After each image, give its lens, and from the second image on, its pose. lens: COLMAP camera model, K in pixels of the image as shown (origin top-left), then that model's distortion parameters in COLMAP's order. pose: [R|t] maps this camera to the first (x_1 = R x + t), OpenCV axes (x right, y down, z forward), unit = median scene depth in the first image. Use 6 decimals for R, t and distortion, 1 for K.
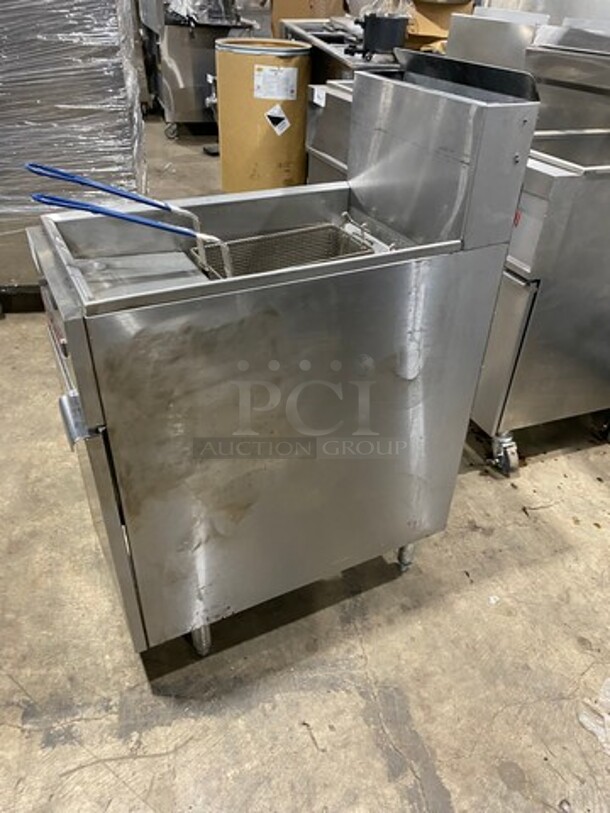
lens RADIAL K [[613.3, 0, 306.0], [0, 613.3, 408.4], [0, 0, 1]] dist [-0.006174, 0.005802]
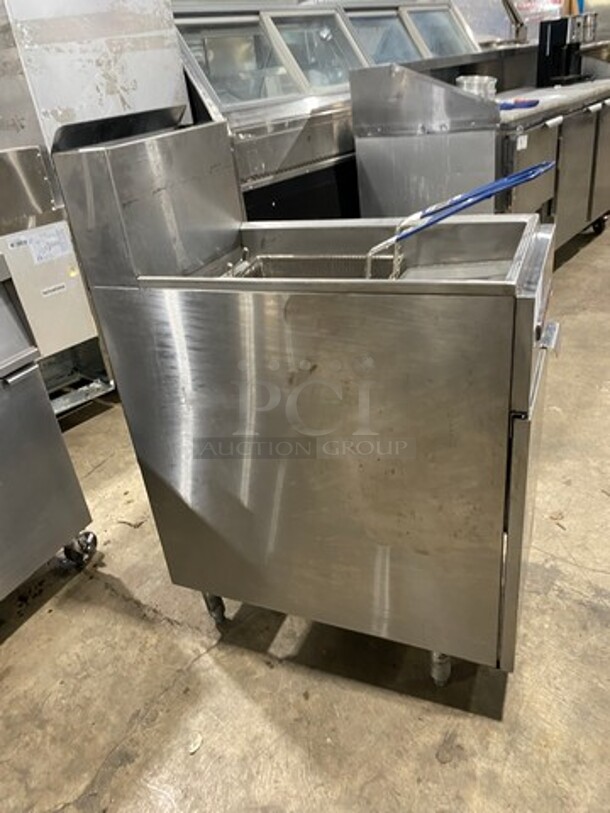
lens RADIAL K [[613.3, 0, 301.0], [0, 613.3, 405.5], [0, 0, 1]] dist [-0.006174, 0.005802]
pose [[-0.638886, -0.332414, 0.693776, -0.704078], [0.514912, 0.485256, 0.706677, -0.772020], [-0.571568, 0.808720, -0.138860, 1.164313]]
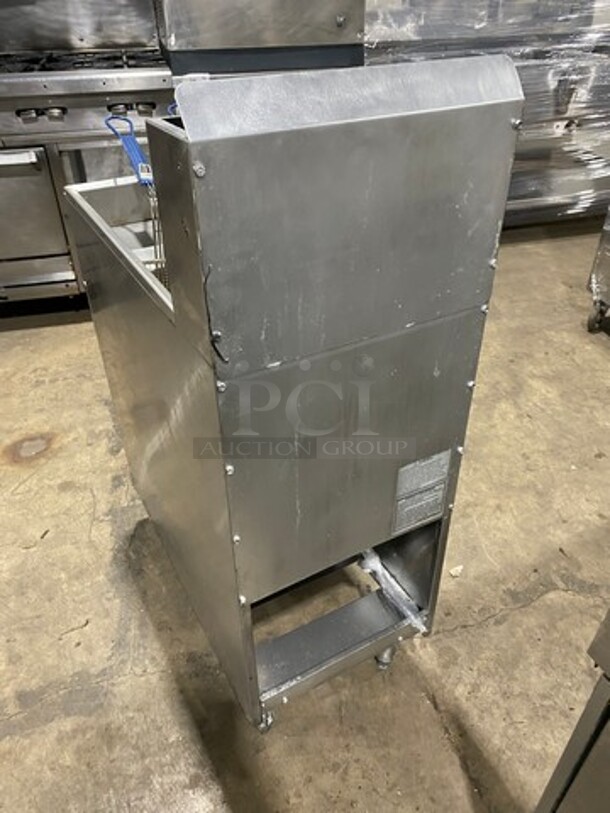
lens RADIAL K [[613.3, 0, 306.8], [0, 613.3, 405.3], [0, 0, 1]] dist [-0.006174, 0.005802]
pose [[0.037401, 0.545569, -0.837231, 0.736559], [-0.564317, 0.702971, 0.432872, -0.483612], [0.824711, 0.456273, 0.334166, 0.766728]]
